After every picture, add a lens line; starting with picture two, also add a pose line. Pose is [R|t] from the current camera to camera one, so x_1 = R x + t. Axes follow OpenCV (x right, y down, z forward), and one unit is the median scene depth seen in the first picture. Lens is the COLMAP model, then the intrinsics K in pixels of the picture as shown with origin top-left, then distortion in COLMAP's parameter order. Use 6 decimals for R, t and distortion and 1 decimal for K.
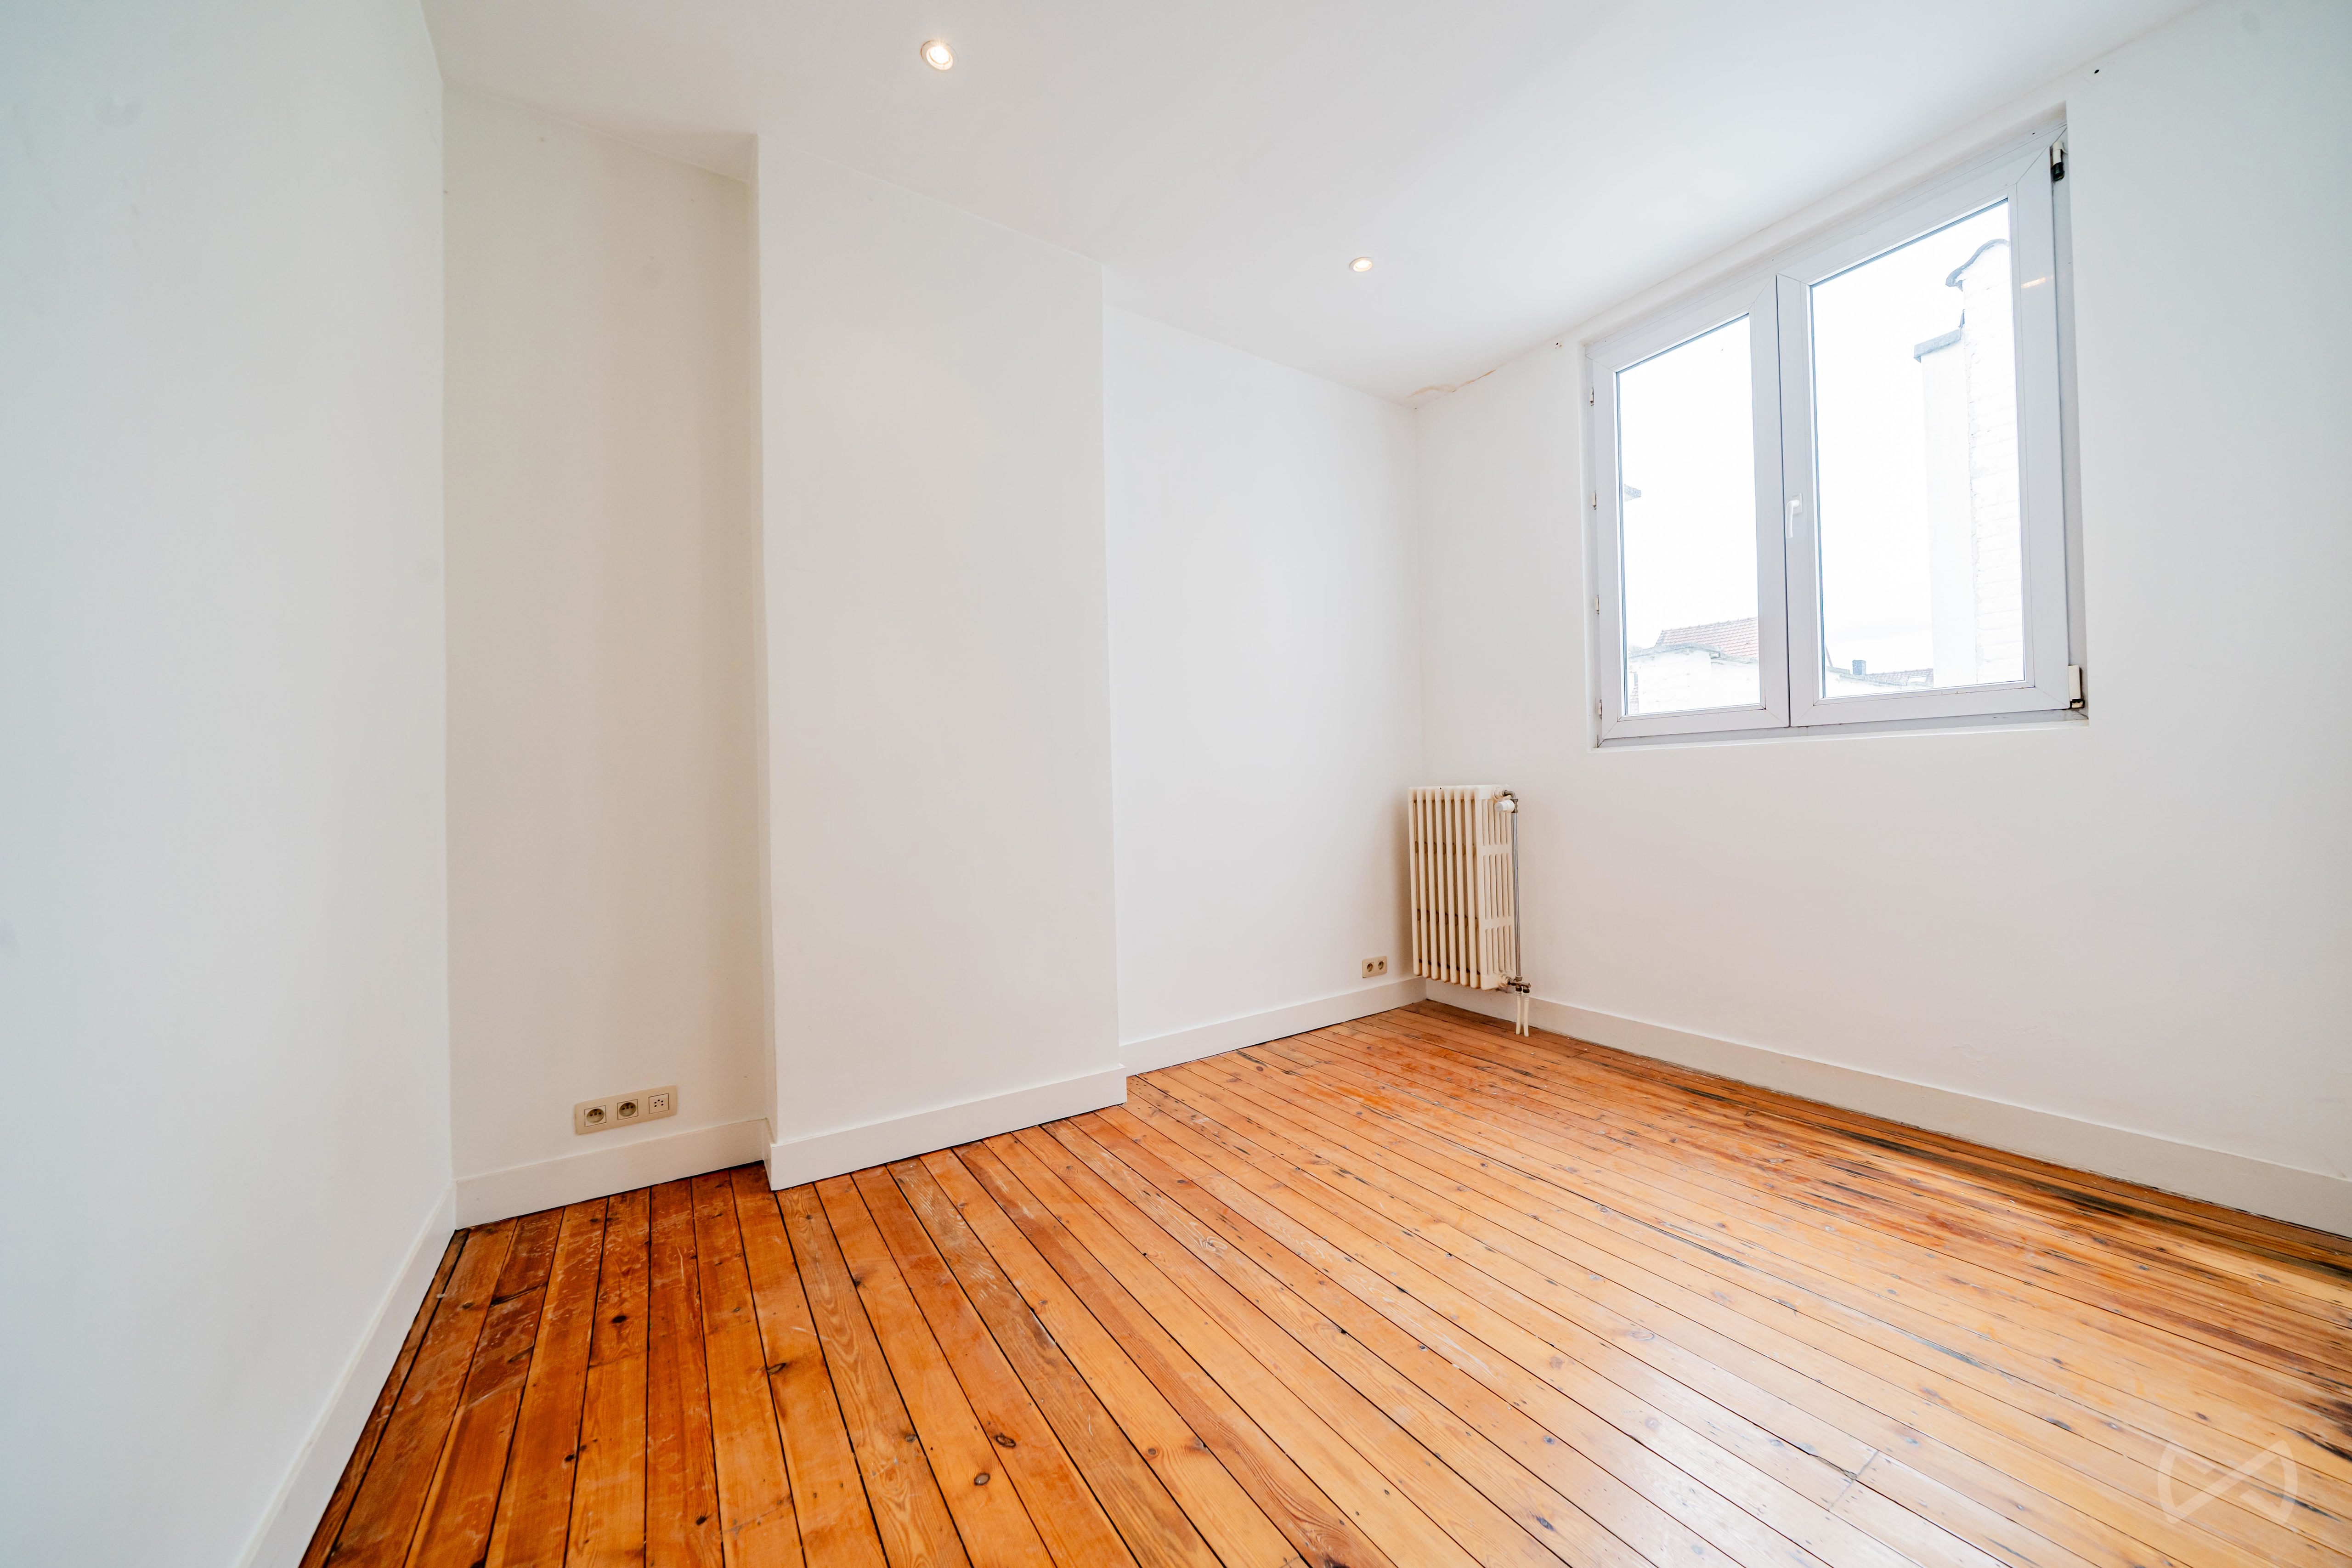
lens RADIAL K [[815.2, 0, 1183.9], [0, 815.2, 785.3], [0, 0, 1]] dist [-0.006480, -0.000048]
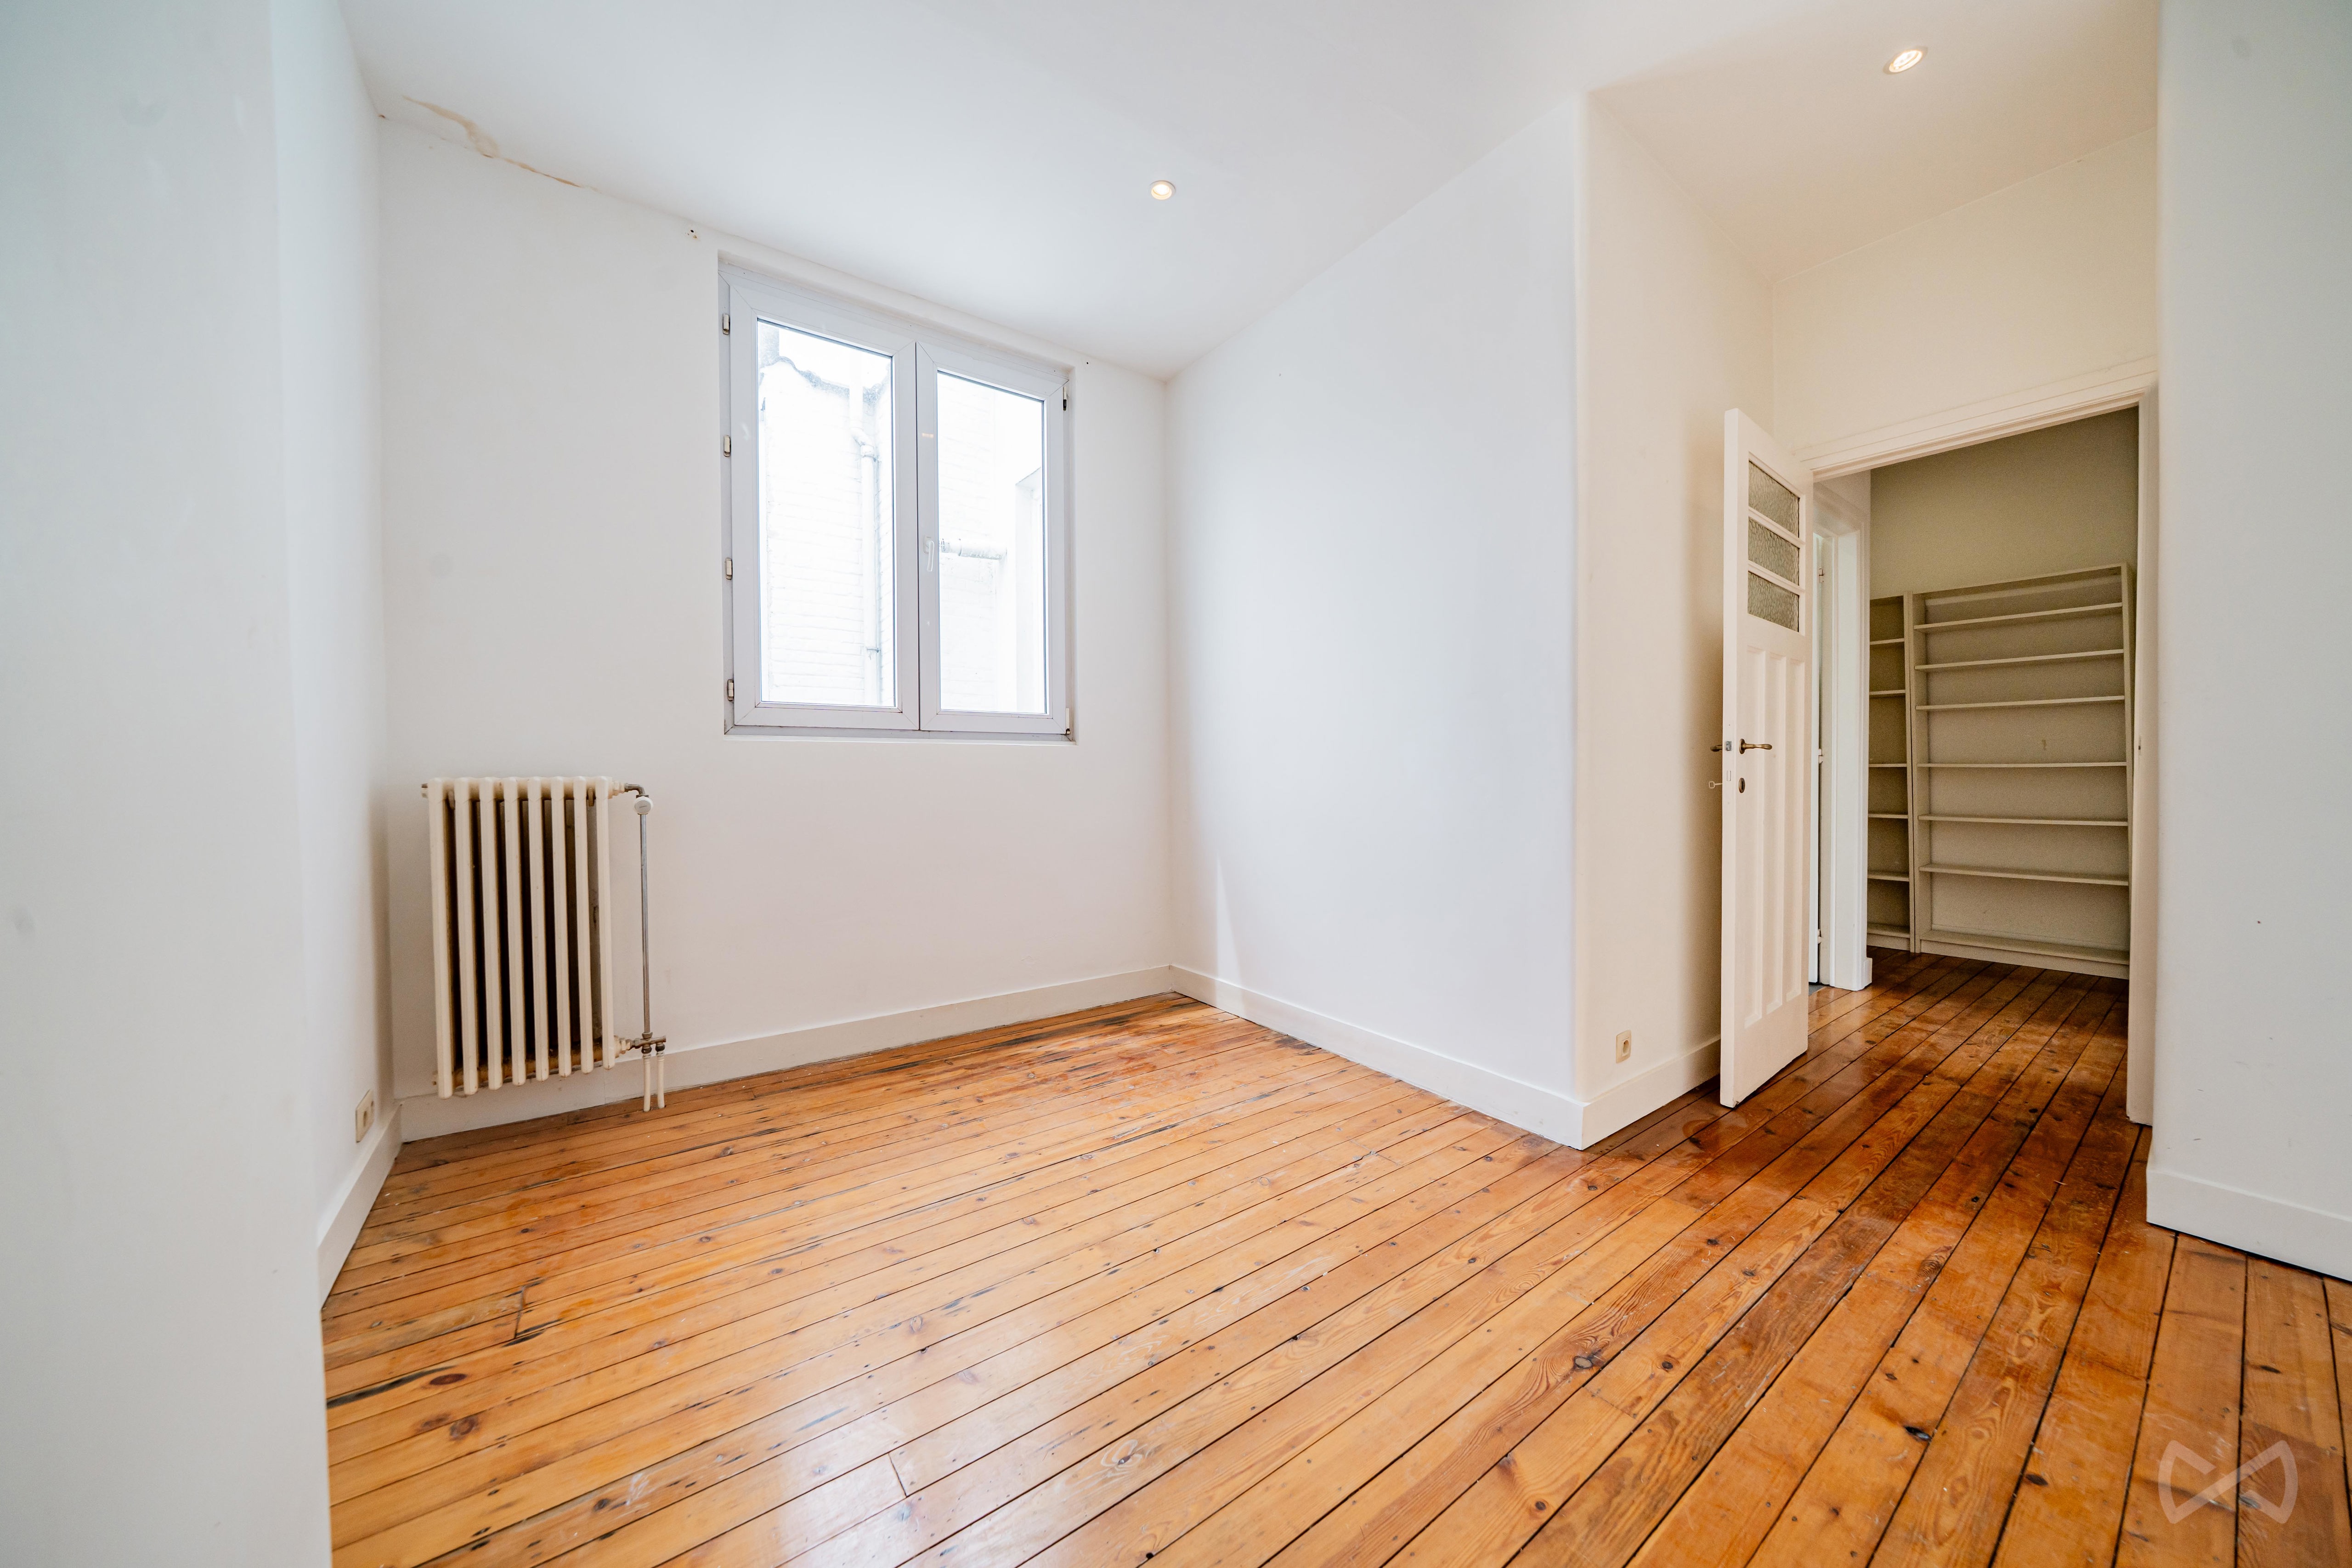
lens RADIAL K [[797.1, 0, 1176.0], [0, 797.1, 784.0], [0, 0, 1]] dist [-0.005839, -0.000097]
pose [[-0.052381, 0.007931, 0.998596, -0.444029], [0.000550, 0.999969, -0.007913, 0.016514], [-0.998627, 0.000135, -0.052384, 0.717484]]
